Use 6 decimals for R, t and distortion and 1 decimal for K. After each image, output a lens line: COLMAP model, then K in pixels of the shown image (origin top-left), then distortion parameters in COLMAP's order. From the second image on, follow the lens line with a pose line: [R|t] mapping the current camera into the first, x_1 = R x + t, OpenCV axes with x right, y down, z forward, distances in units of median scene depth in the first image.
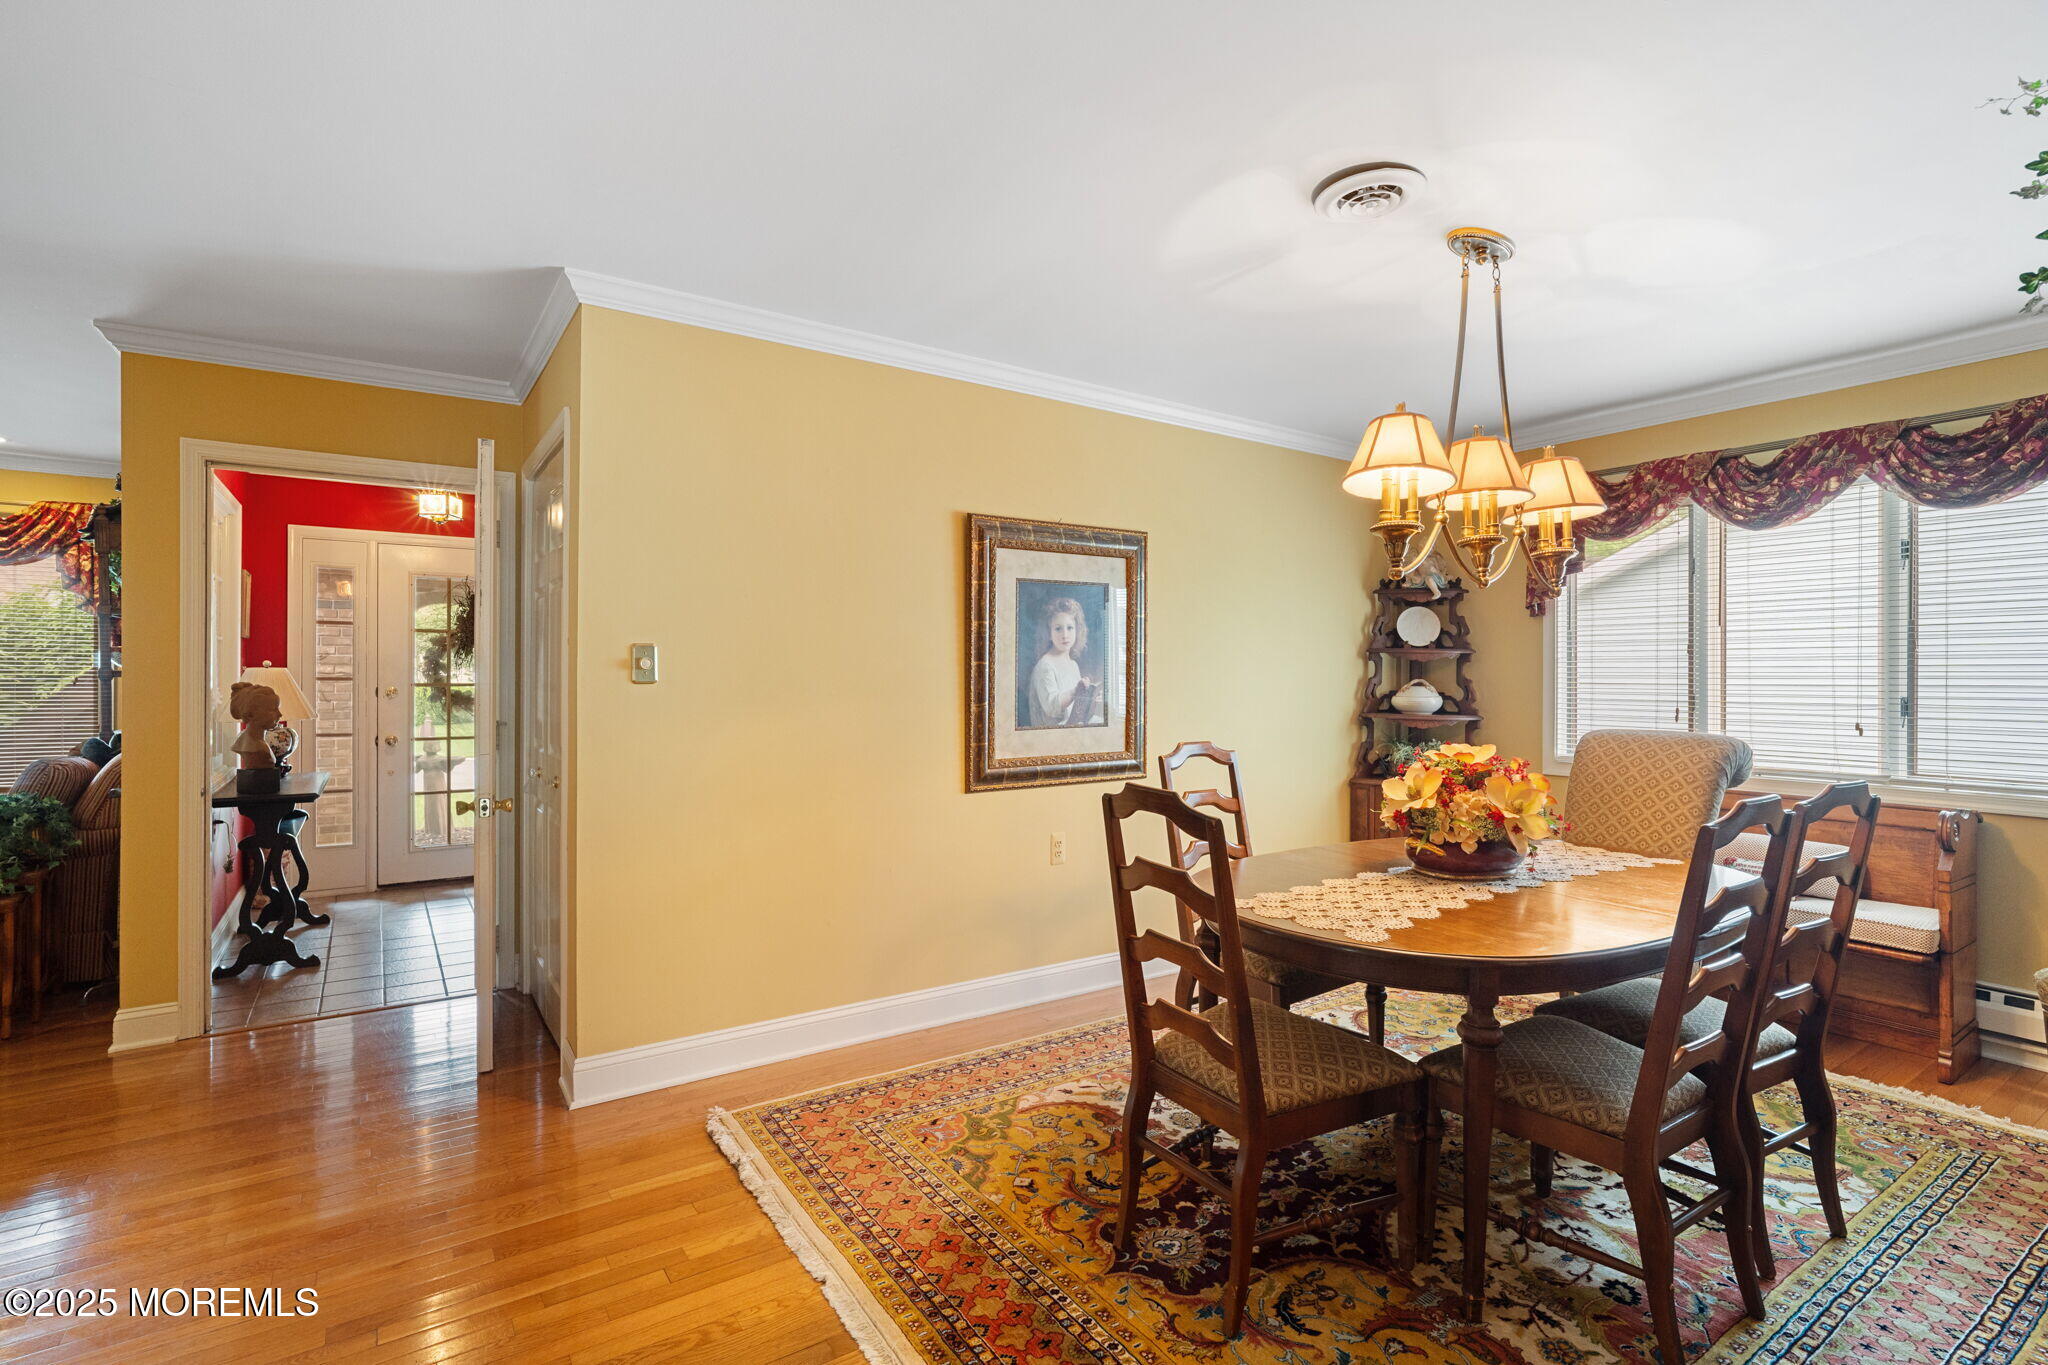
lens RADIAL K [[961.8, 0, 1039.8], [0, 961.8, 677.5], [0, 0, 1]] dist [-0.032571, 0.000233]
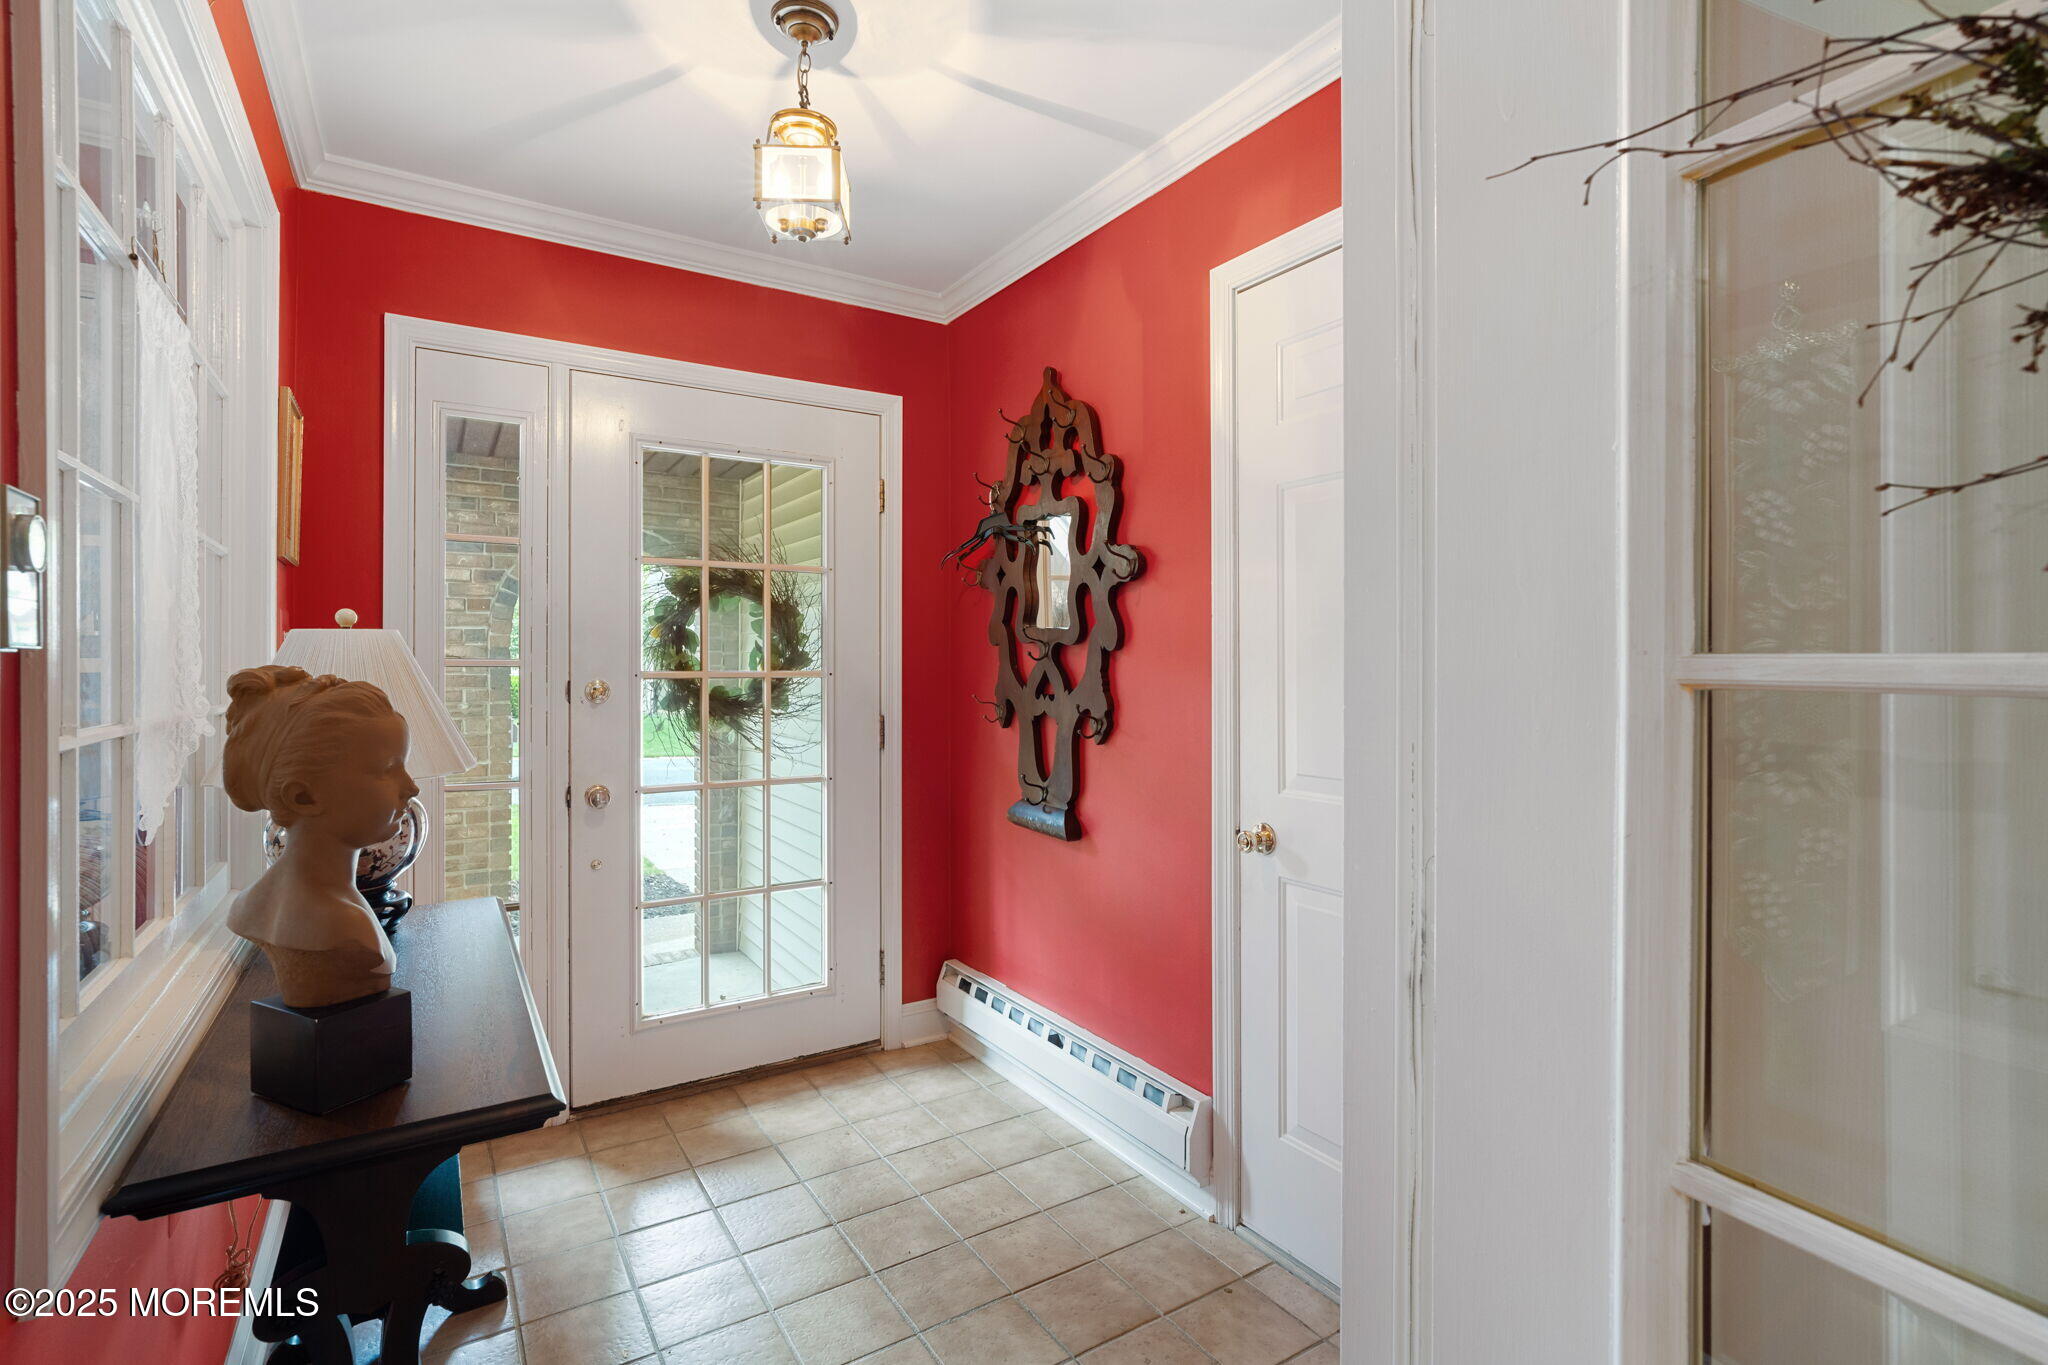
lens RADIAL K [[961.8, 0, 1039.8], [0, 961.8, 677.5], [0, 0, 1]] dist [-0.032571, 0.000233]
pose [[0.999436, 0.008855, -0.032391, -0.485055], [-0.008566, 0.999922, 0.009053, 0.002757], [0.032469, -0.008771, 0.999434, 0.577199]]
